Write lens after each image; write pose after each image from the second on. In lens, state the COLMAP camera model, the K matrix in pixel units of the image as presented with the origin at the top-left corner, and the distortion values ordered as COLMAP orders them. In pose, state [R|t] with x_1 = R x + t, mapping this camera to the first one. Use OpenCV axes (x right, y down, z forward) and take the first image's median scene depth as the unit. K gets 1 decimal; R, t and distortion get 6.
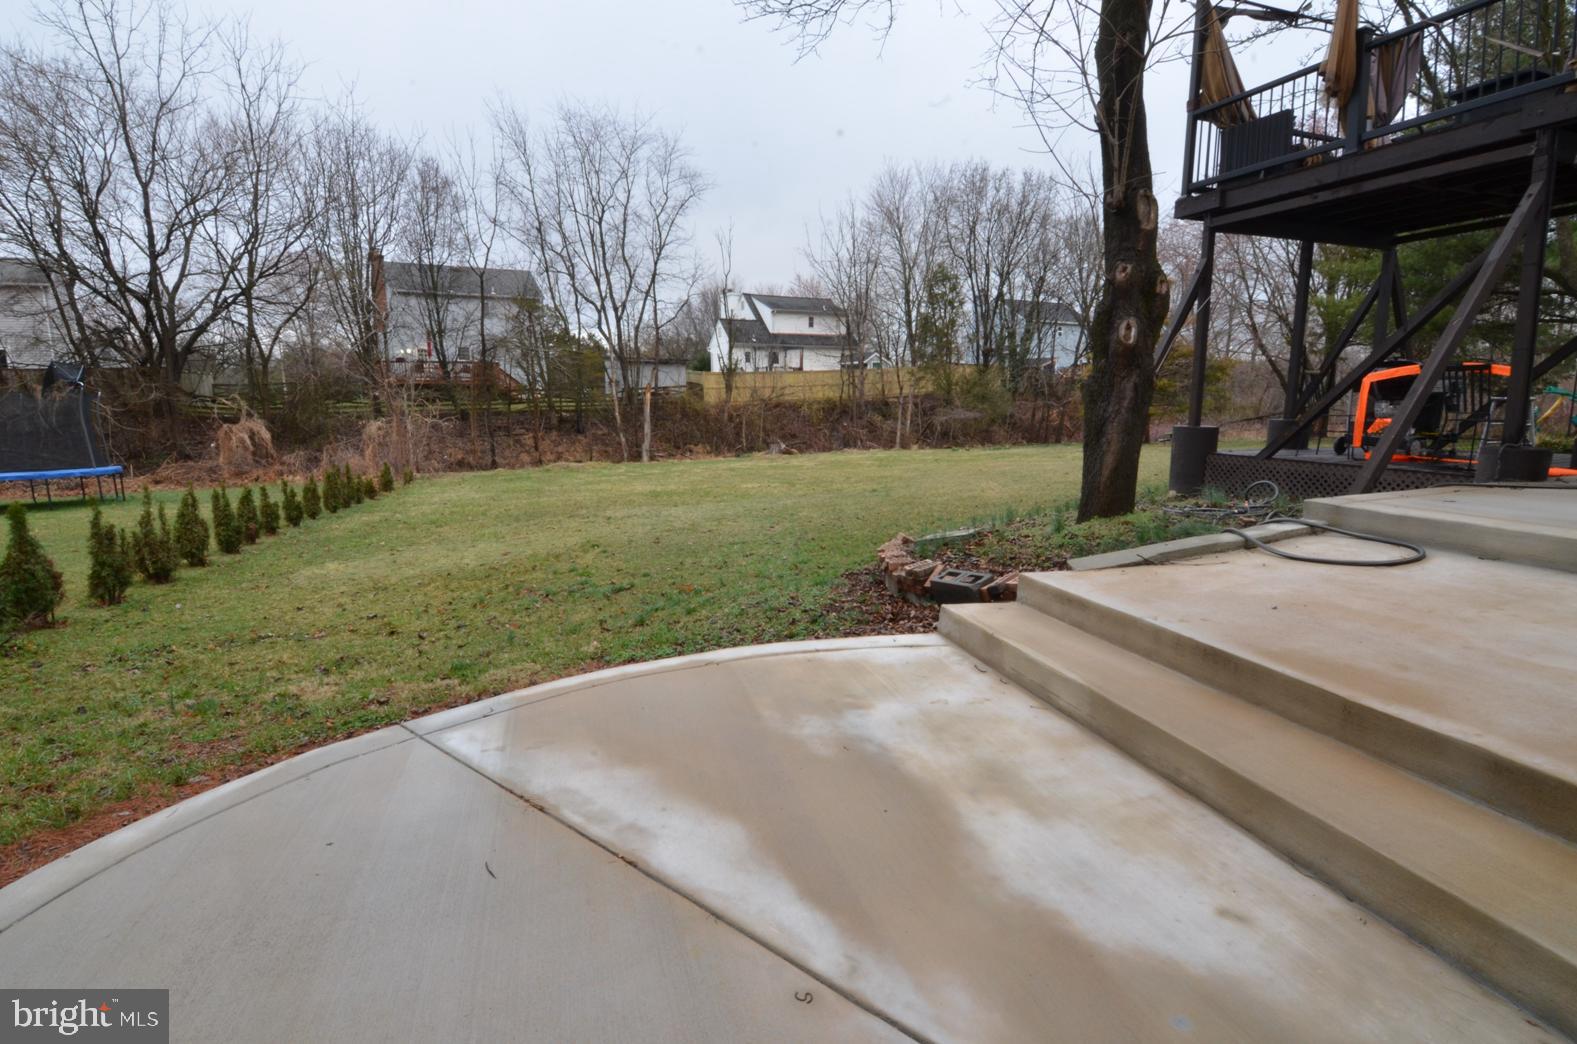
lens RADIAL K [[759.9, 0, 771.3], [0, 759.9, 525.5], [0, 0, 1]] dist [-0.008604, -0.009278]
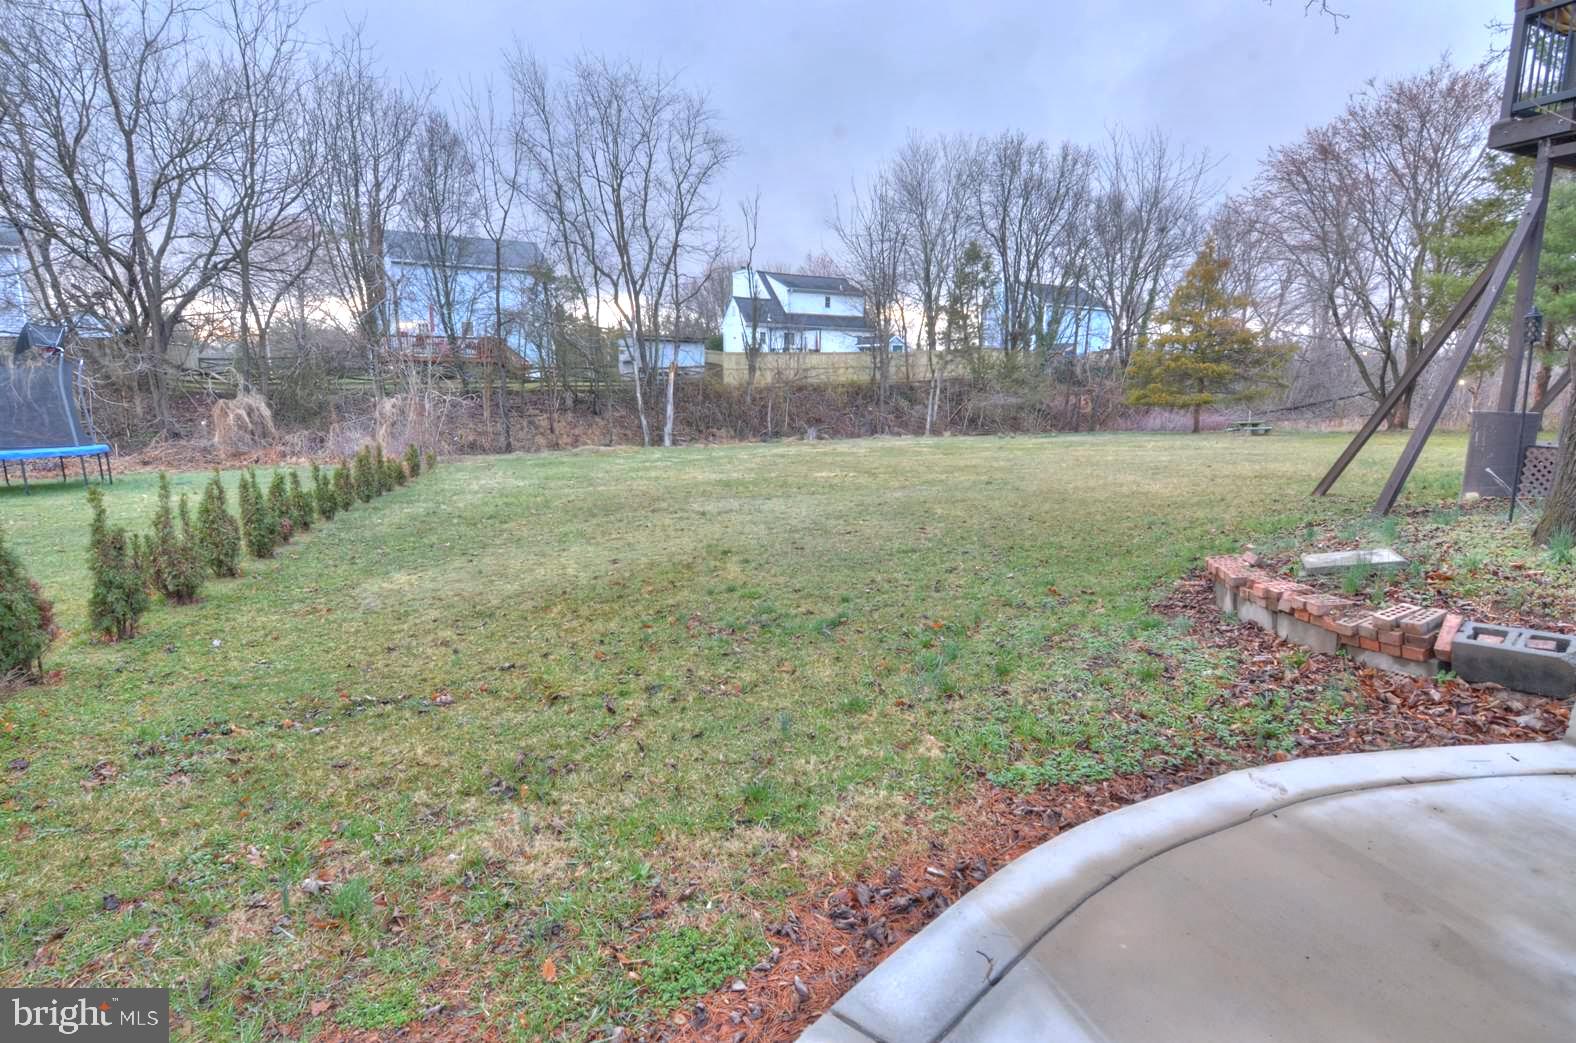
lens RADIAL K [[743.4, 0, 748.8], [0, 743.4, 525.1], [0, 0, 1]] dist [-0.011767, -0.006221]
pose [[0.999832, 0.009816, 0.015453, -0.084945], [-0.010135, 0.999735, 0.020665, -0.007057], [-0.015246, -0.020818, 0.999667, 0.085149]]
